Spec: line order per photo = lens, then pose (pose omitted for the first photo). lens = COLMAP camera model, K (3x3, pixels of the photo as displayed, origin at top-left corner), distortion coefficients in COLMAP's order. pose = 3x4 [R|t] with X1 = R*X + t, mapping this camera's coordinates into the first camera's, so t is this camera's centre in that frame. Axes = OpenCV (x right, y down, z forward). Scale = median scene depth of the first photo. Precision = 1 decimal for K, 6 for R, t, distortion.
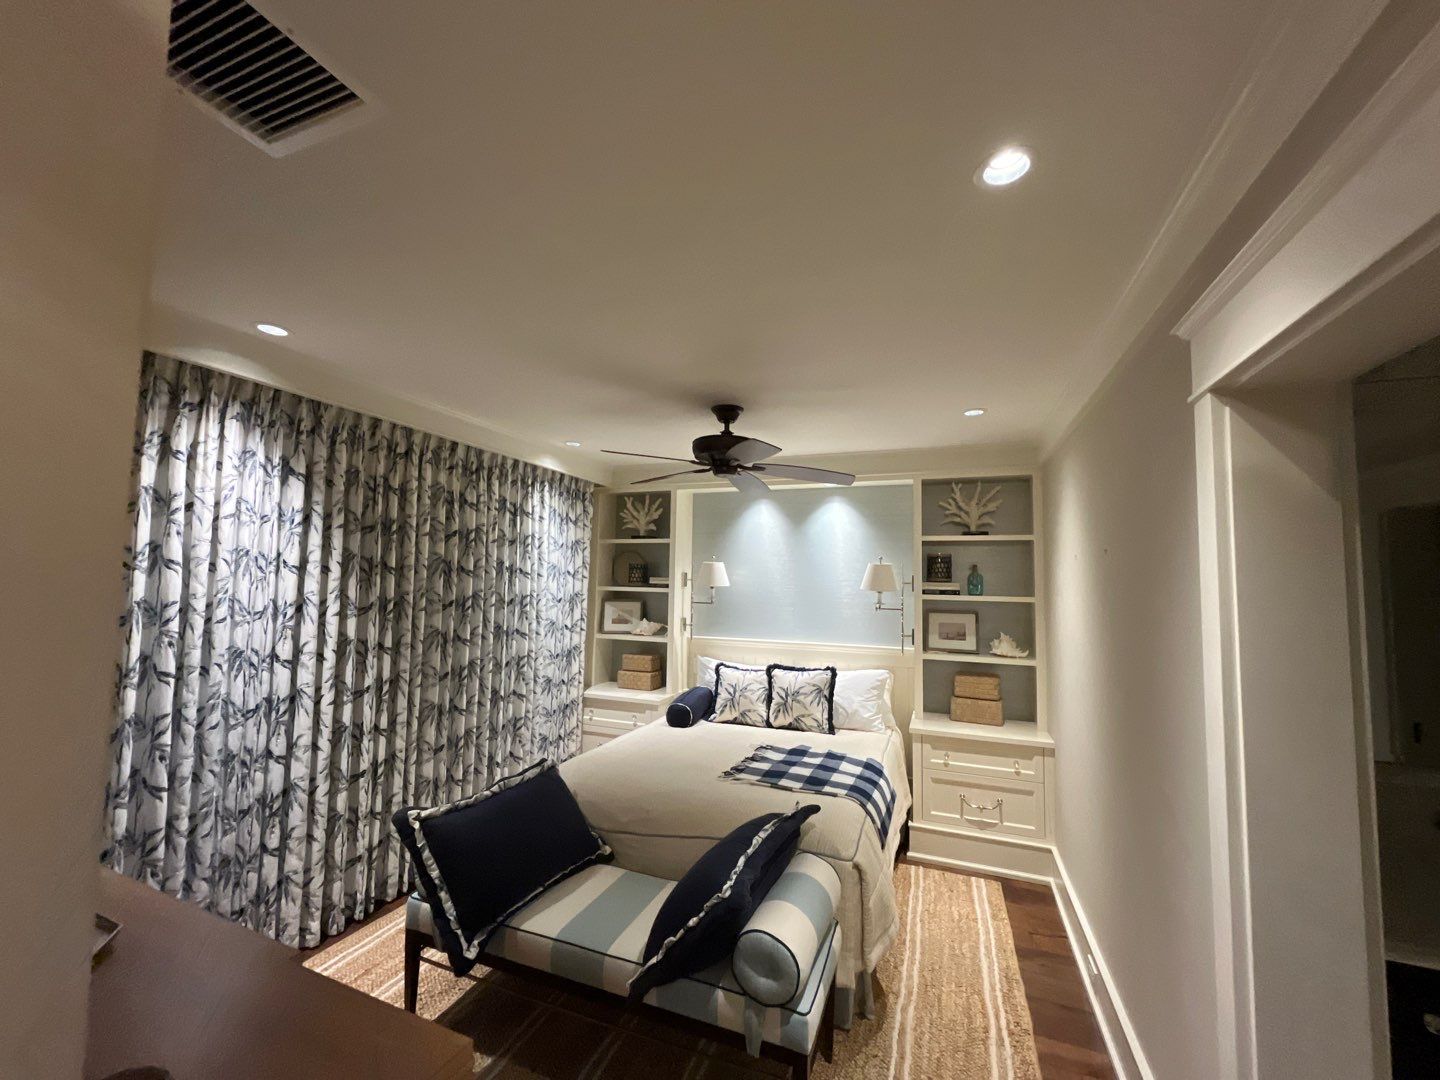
lens RADIAL K [[578.0, 0, 714.6], [0, 578.0, 543.7], [0, 0, 1]] dist [0.000545, -0.000287]
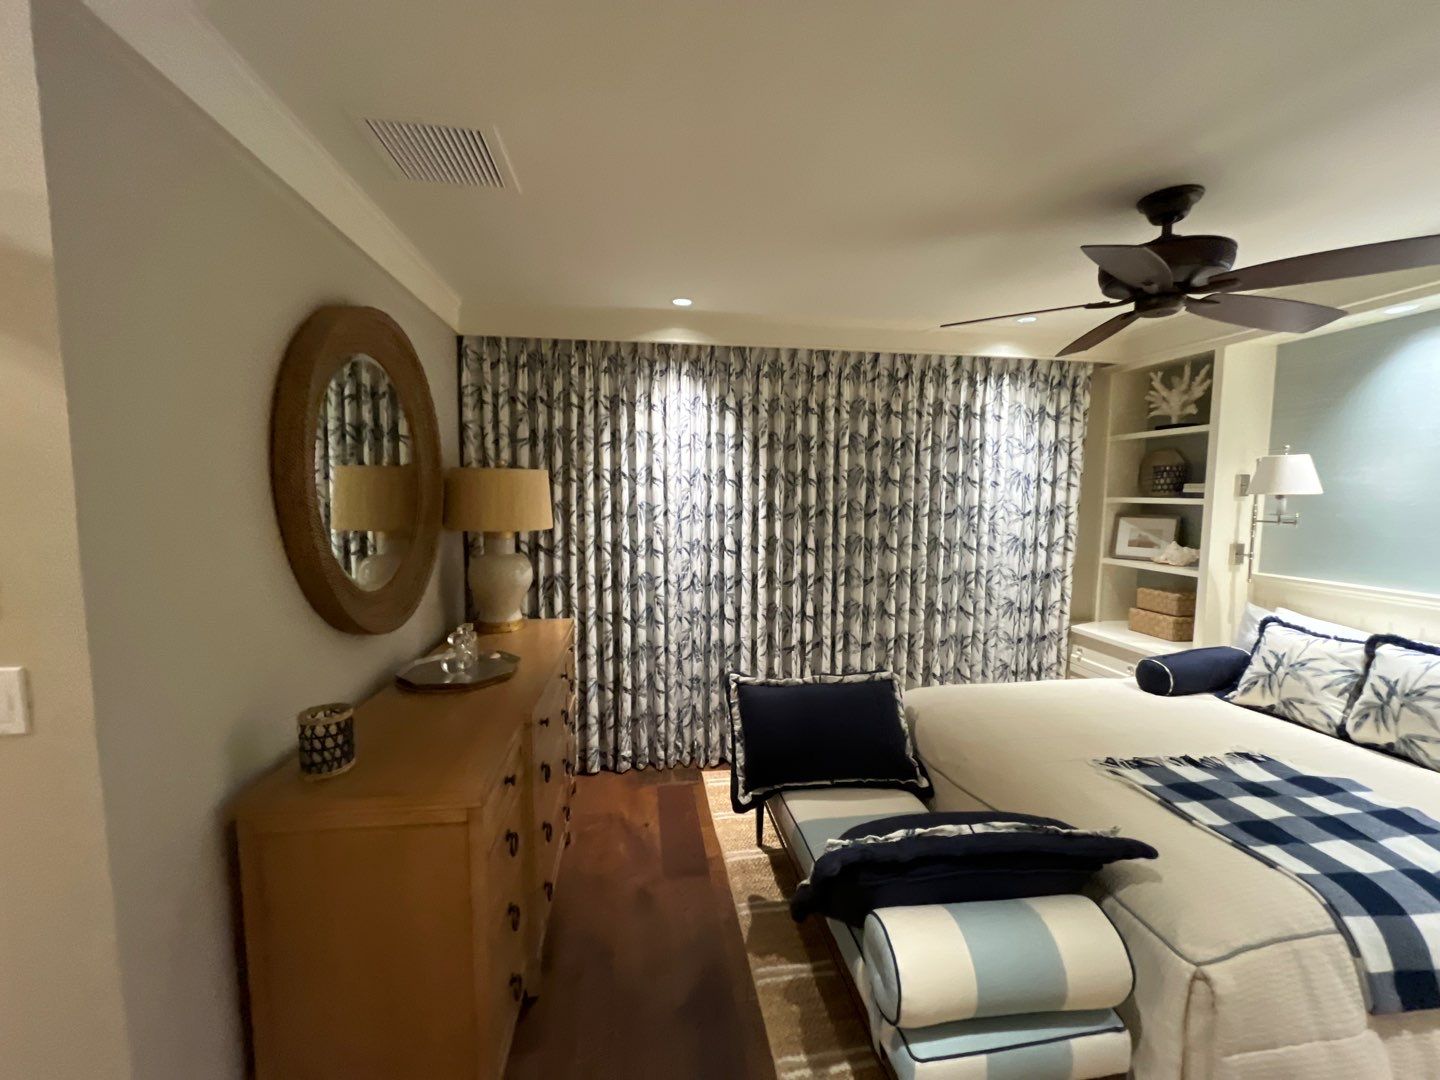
lens RADIAL K [[578.0, 0, 720.7], [0, 578.0, 539.3], [0, 0, 1]] dist [0.000545, -0.000287]
pose [[0.503107, 0.054247, -0.862520, 0.314851], [0.060927, 0.993319, 0.098012, 0.033331], [0.862074, -0.101861, 0.496441, 0.242016]]
